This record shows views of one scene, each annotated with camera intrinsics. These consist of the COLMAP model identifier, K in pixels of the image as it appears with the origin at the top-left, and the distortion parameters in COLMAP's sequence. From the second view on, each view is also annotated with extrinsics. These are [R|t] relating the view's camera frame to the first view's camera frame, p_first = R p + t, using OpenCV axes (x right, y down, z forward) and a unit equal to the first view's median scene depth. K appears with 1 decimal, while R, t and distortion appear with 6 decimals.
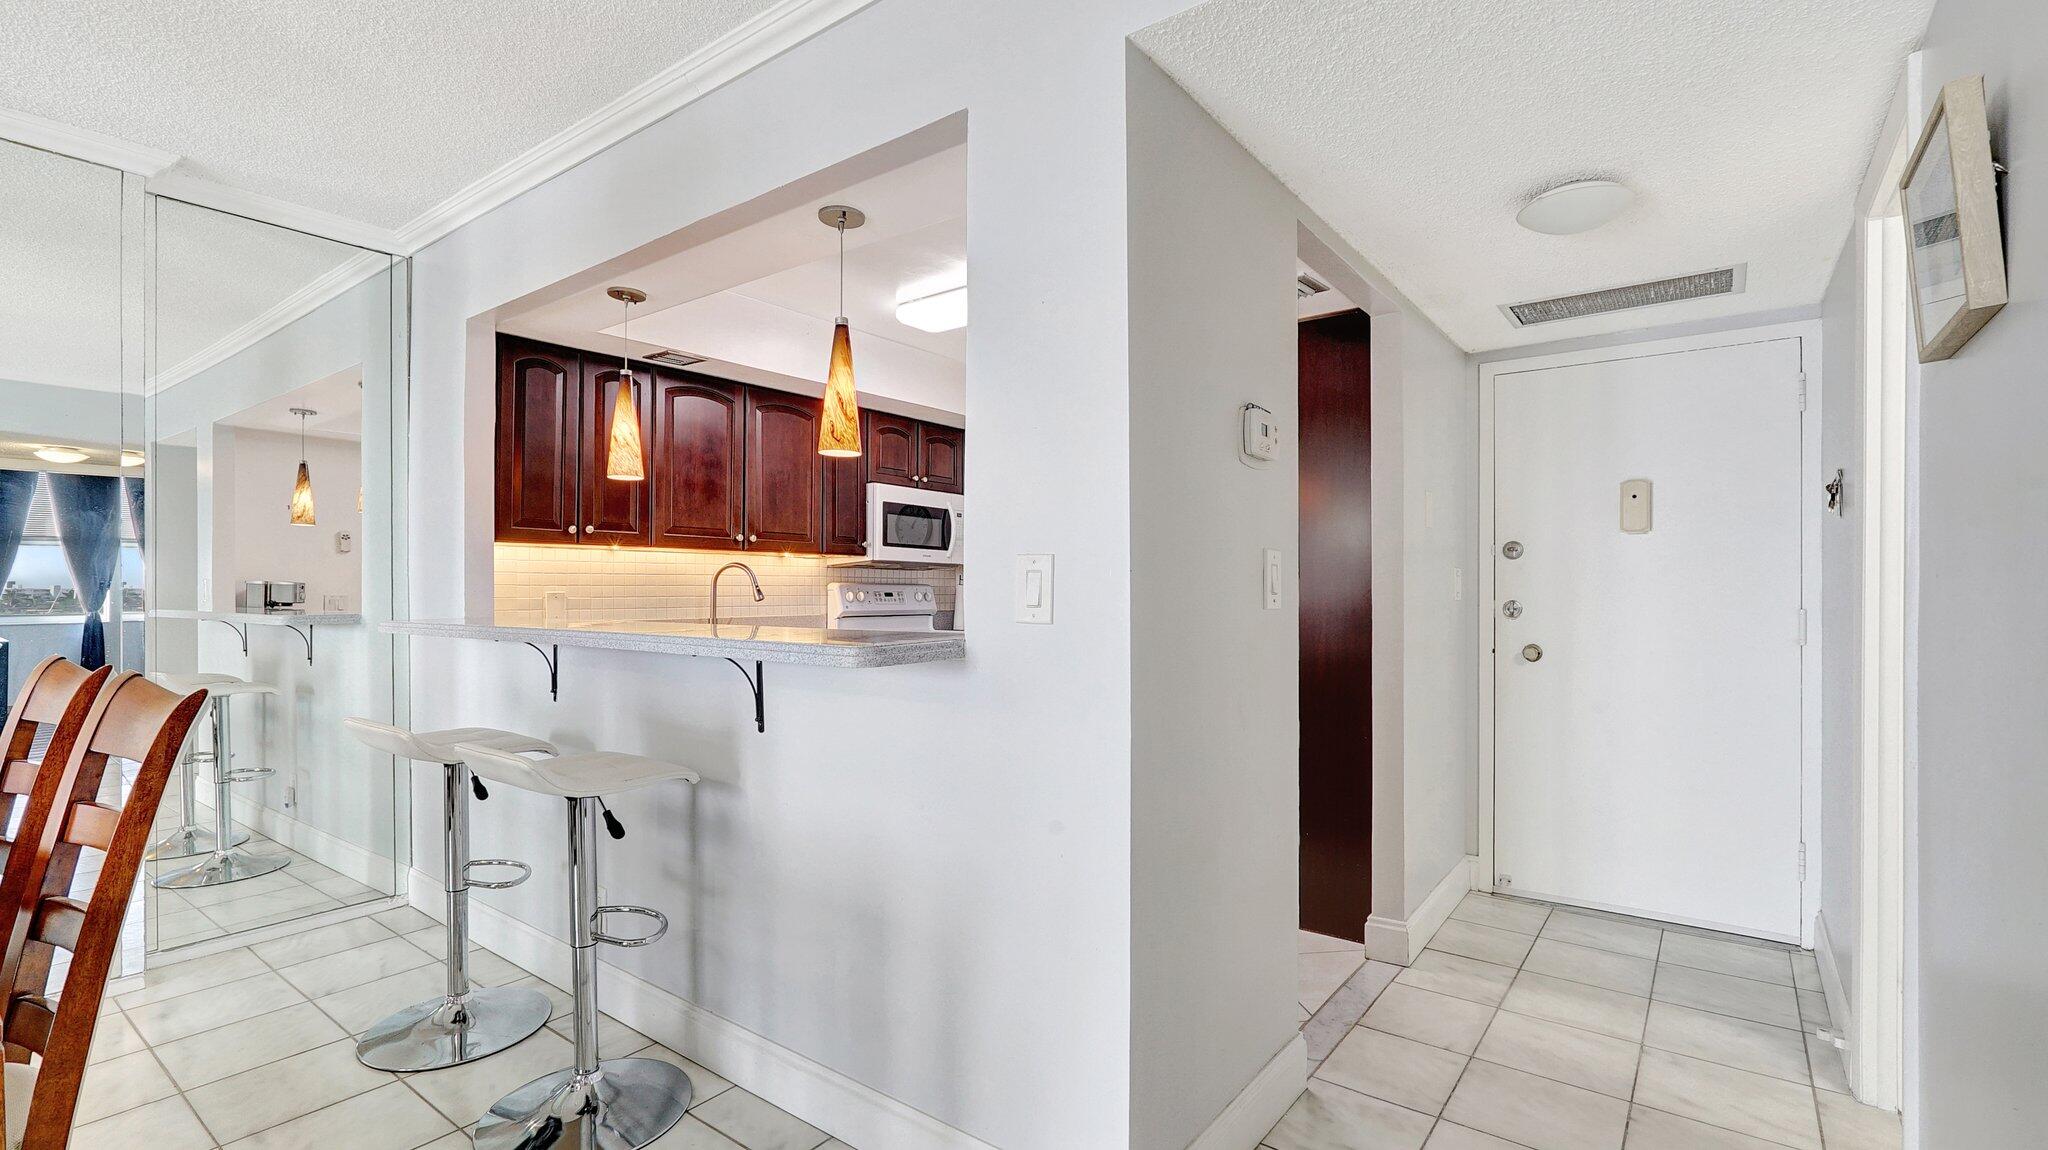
lens RADIAL K [[942.4, 0, 1023.9], [0, 942.4, 582.8], [0, 0, 1]] dist [-0.014430, 0.000082]
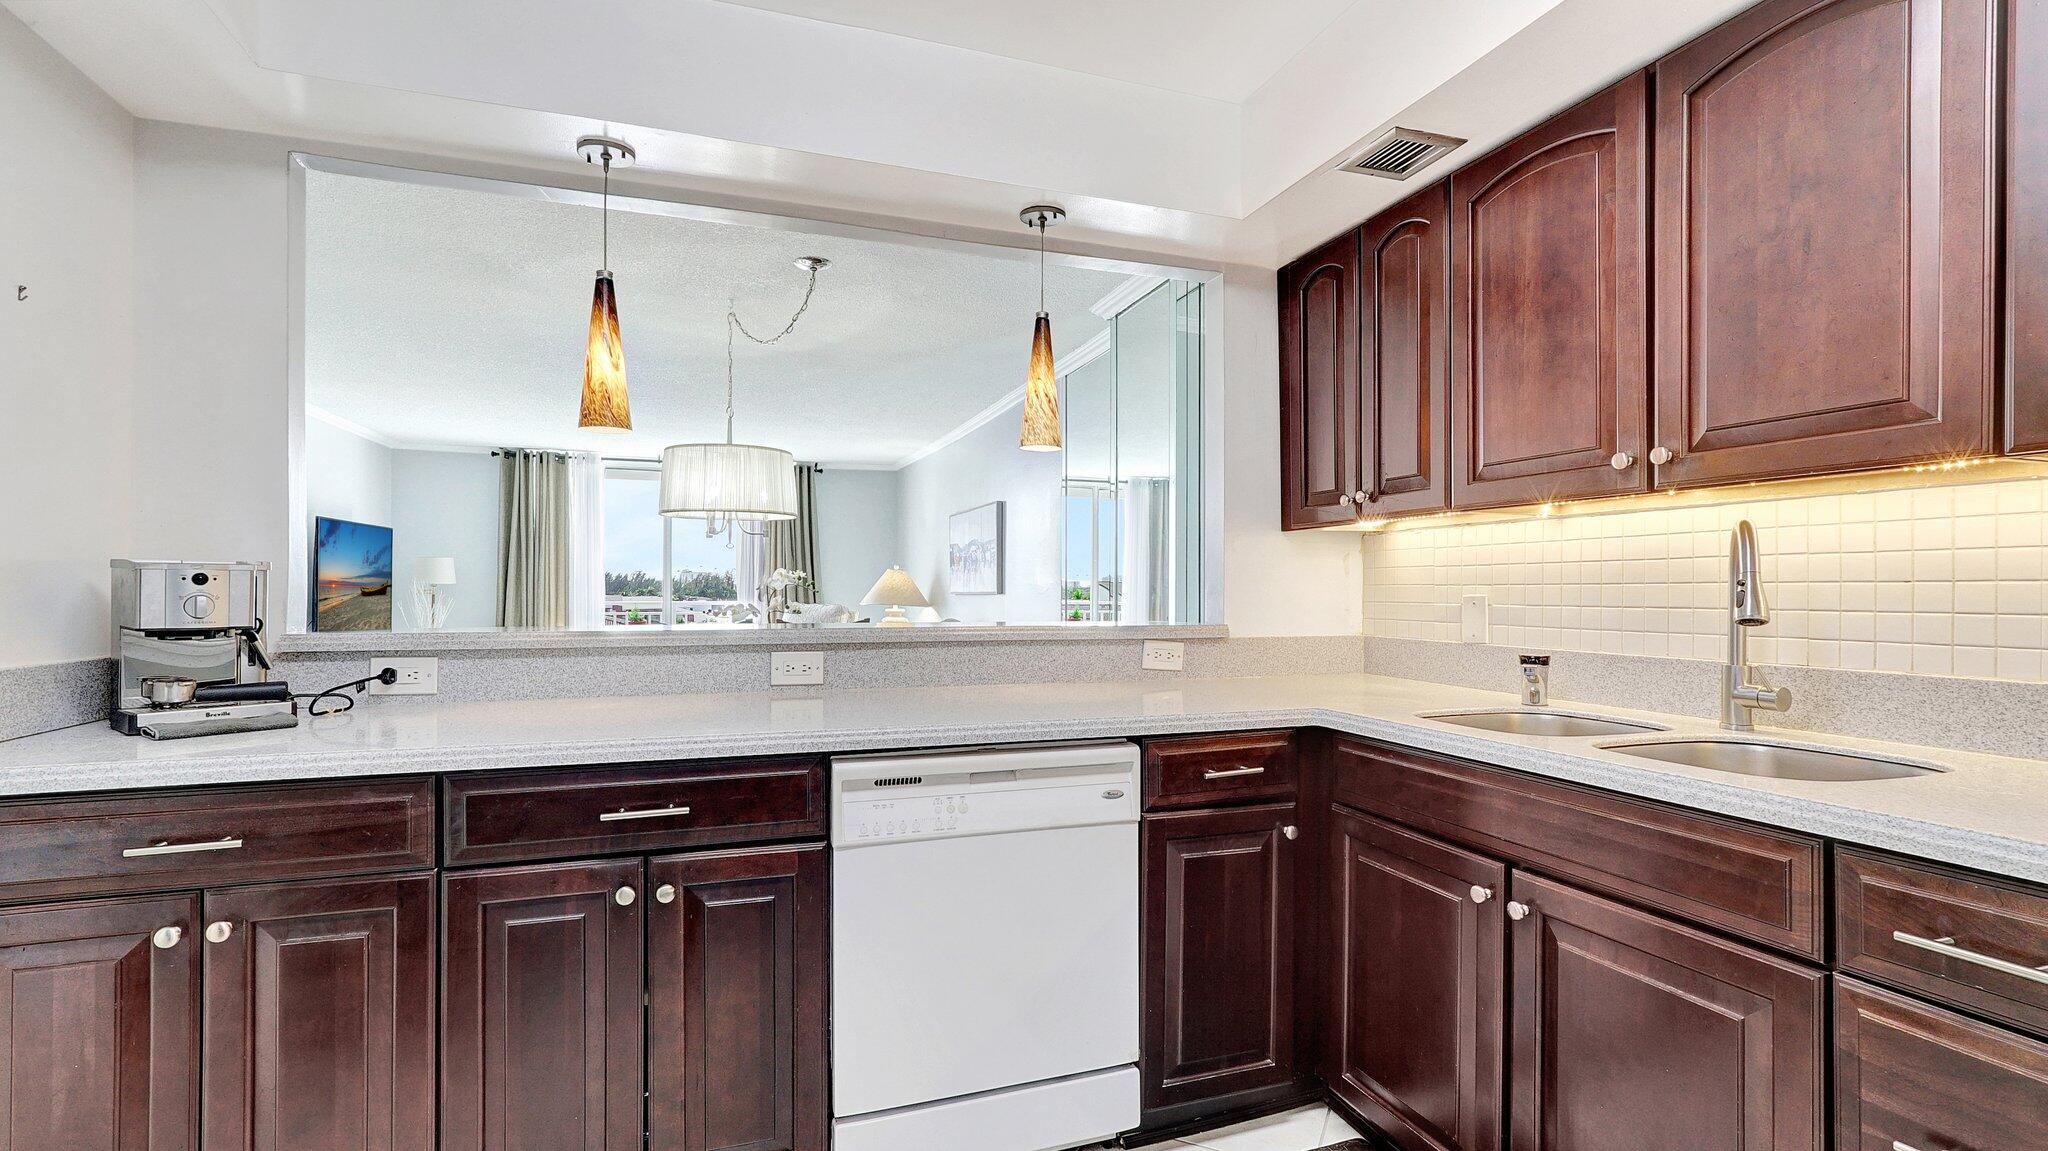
lens RADIAL K [[911.1, 0, 1016.7], [0, 911.1, 588.2], [0, 0, 1]] dist [-0.019197, 0.010328]
pose [[-0.557662, -0.002209, -0.830065, 0.150968], [0.003778, 0.999979, -0.005199, 0.006328], [0.830059, -0.006035, -0.557642, 0.952887]]
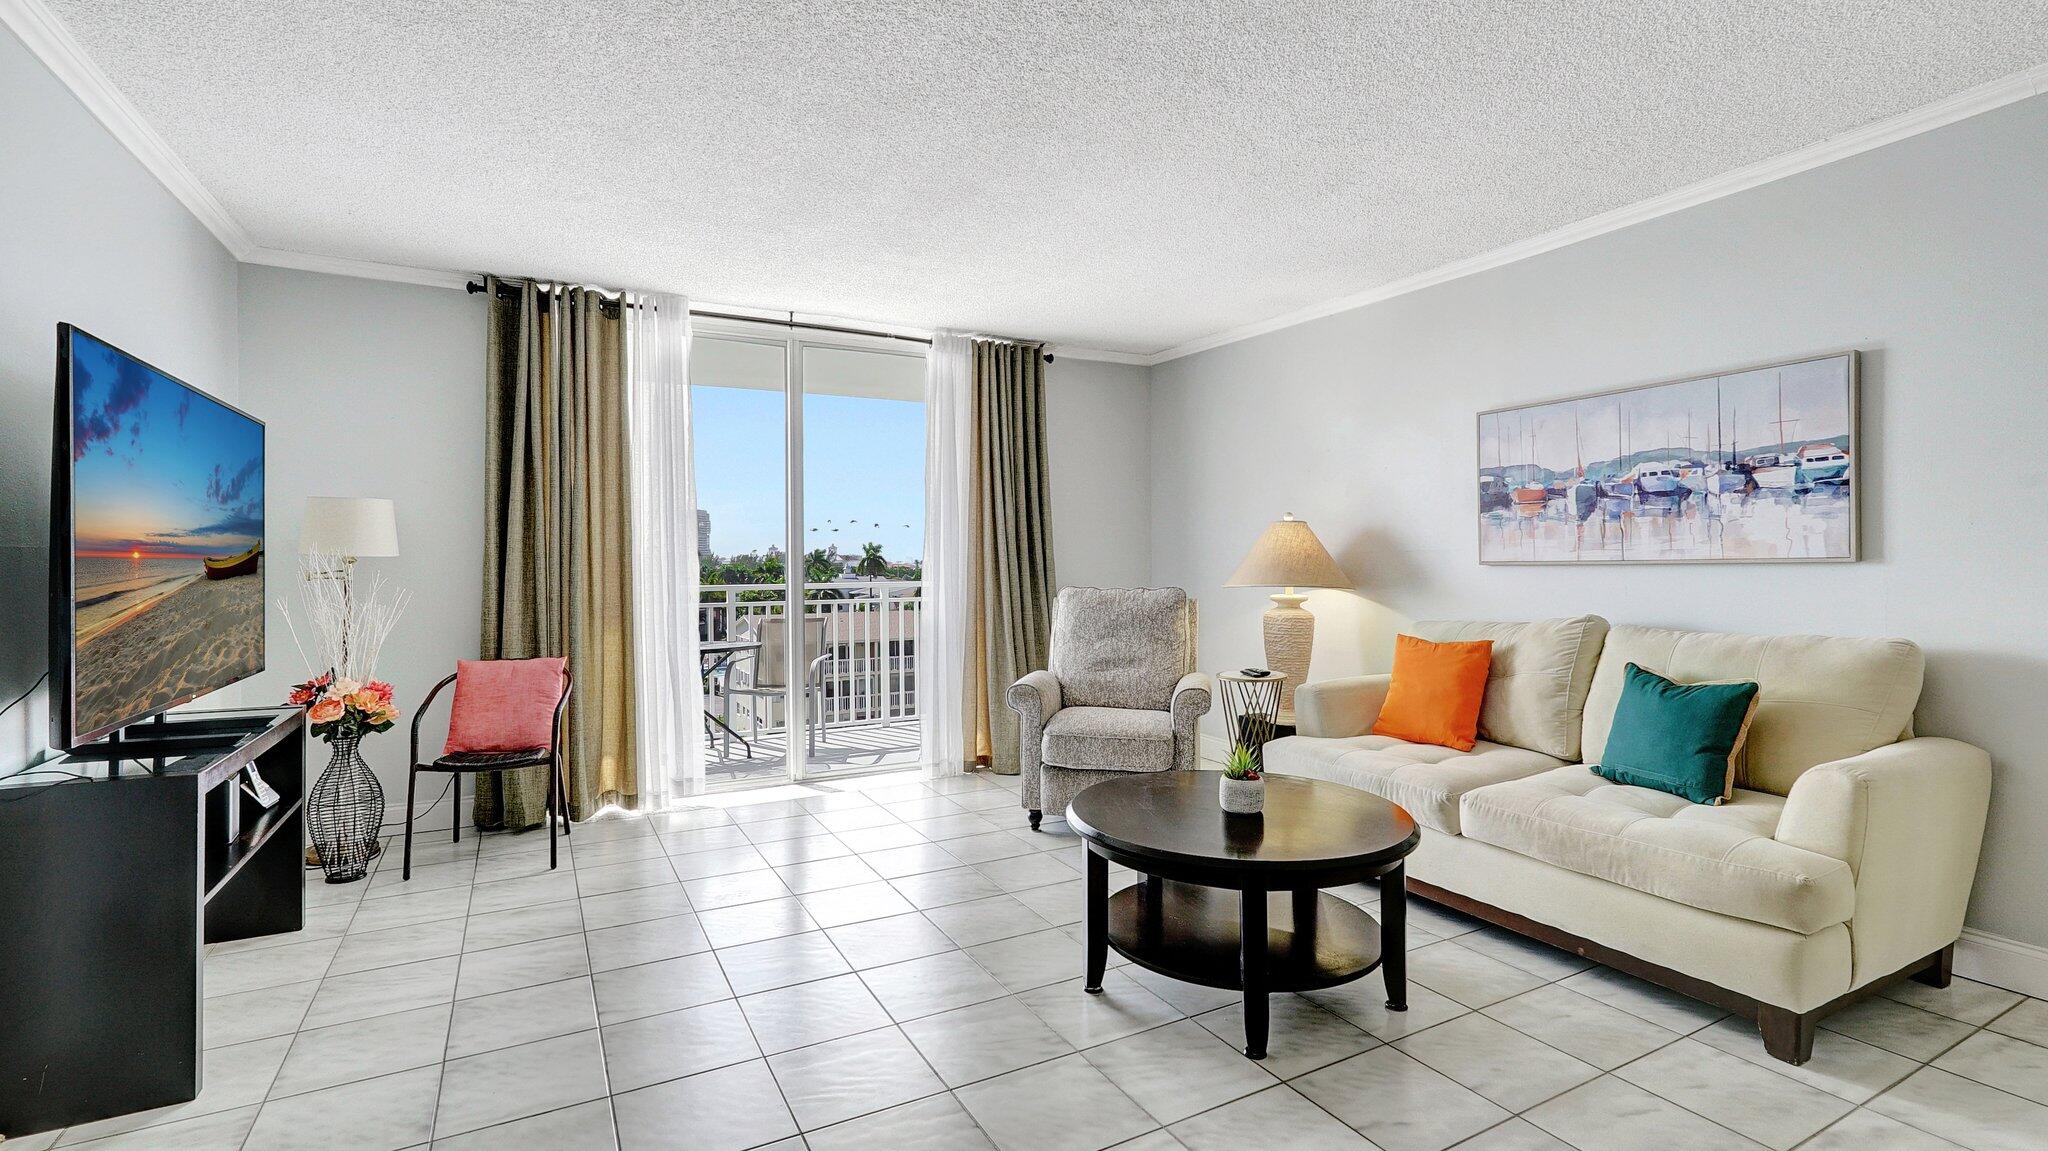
lens RADIAL K [[924.4, 0, 1023.0], [0, 924.4, 562.9], [0, 0, 1]] dist [-0.008433, 0.000051]
pose [[-0.421274, 0.001488, -0.906932, -0.201781], [0.014739, 0.999878, -0.005206, 0.003902], [0.906814, -0.015560, -0.421244, -0.125279]]
